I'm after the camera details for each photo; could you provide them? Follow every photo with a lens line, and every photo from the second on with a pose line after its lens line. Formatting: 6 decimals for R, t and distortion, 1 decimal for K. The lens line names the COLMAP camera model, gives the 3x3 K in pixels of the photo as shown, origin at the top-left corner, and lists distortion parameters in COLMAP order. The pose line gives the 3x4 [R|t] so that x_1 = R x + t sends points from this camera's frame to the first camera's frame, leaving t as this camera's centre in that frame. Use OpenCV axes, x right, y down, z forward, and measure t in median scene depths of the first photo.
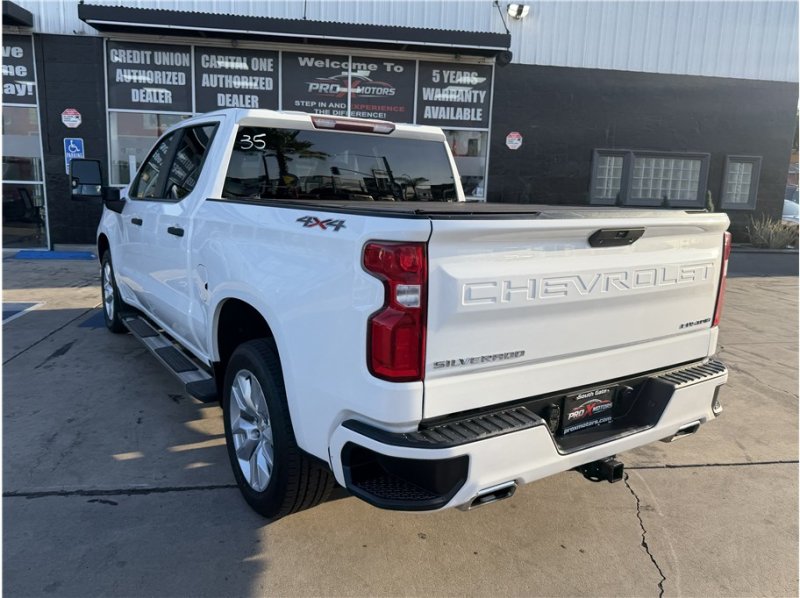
lens RADIAL K [[612.7, 0, 403.3], [0, 612.7, 294.8], [0, 0, 1]] dist [0.059059, -0.097653]
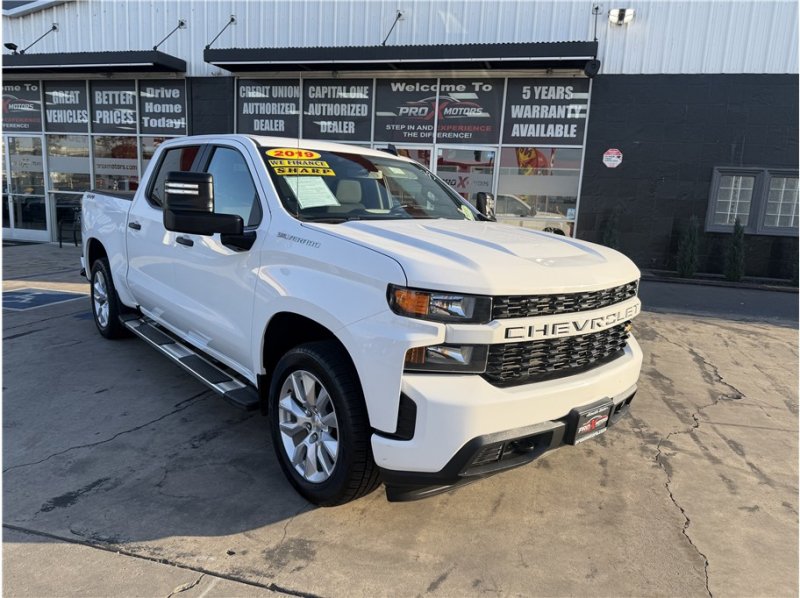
lens RADIAL K [[557.7, 0, 402.4], [0, 557.7, 296.6], [0, 0, 1]] dist [0.047630, -0.068741]
pose [[0.921005, 0.077092, -0.381846, 0.243511], [-0.085854, 0.996290, -0.005936, -0.018751], [0.379972, 0.038250, 0.924207, 0.139972]]
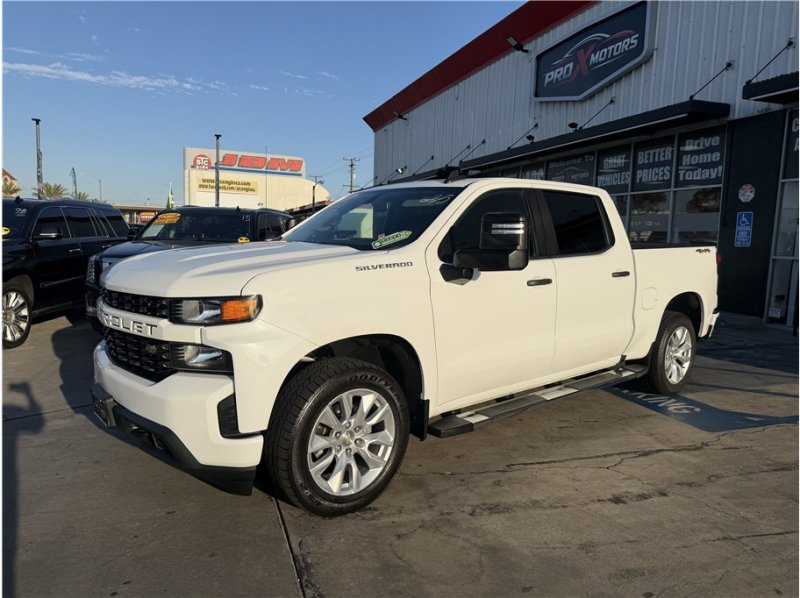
lens RADIAL K [[557.7, 0, 402.4], [0, 557.7, 296.6], [0, 0, 1]] dist [0.047630, -0.068741]
pose [[0.196365, 0.074642, -0.977686, 0.279454], [-0.195826, 0.979996, 0.035487, -0.035149], [0.960777, 0.184487, 0.207053, 0.273963]]
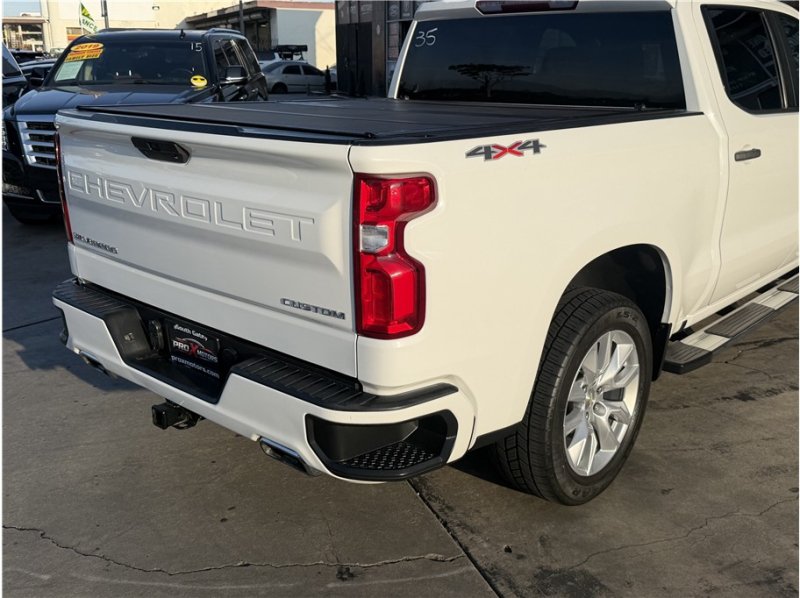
lens RADIAL K [[783.2, 0, 413.4], [0, 783.2, 296.5], [0, 0, 1]] dist [0.127298, -0.259559]
pose [[0.250606, 0.252475, -0.934587, 0.309627], [-0.164121, 0.962499, 0.216007, -0.039510], [0.954076, 0.099253, 0.282644, 0.213751]]
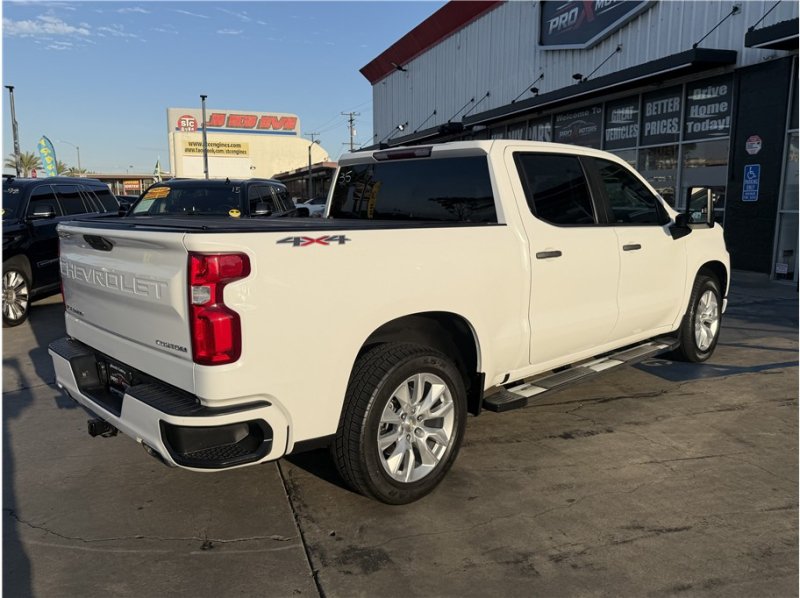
lens RADIAL K [[612.7, 0, 403.3], [0, 612.7, 294.8], [0, 0, 1]] dist [0.059059, -0.097653]
pose [[0.182697, 0.117261, -0.976152, 0.353428], [-0.164336, 0.982536, 0.087271, -0.041713], [0.969338, 0.144472, 0.198776, 0.281445]]
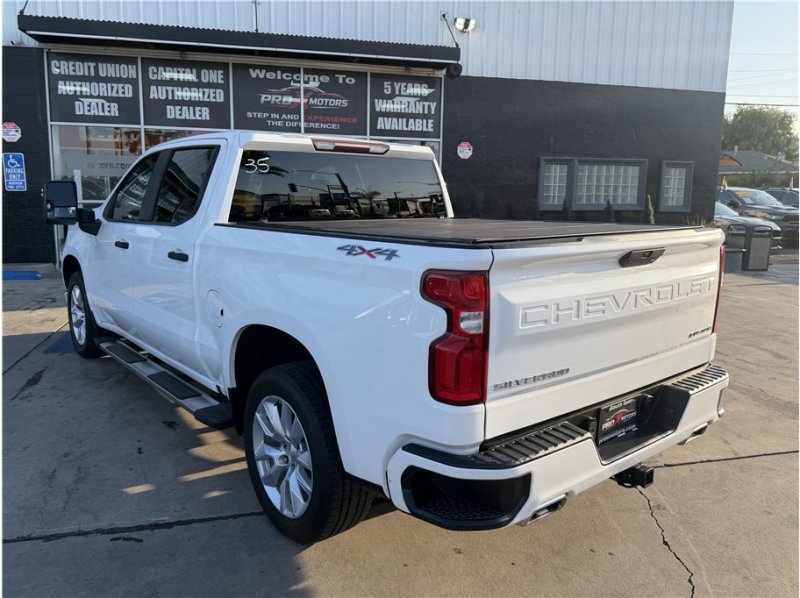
lens RADIAL K [[609.4, 0, 401.2], [0, 609.4, 289.2], [0, 0, 1]] dist [0.083537, -0.135936]
pose [[0.994656, -0.033560, 0.097636, -0.035928], [0.035164, 0.999273, -0.014755, -0.007489], [-0.097070, 0.018109, 0.995113, -0.003884]]
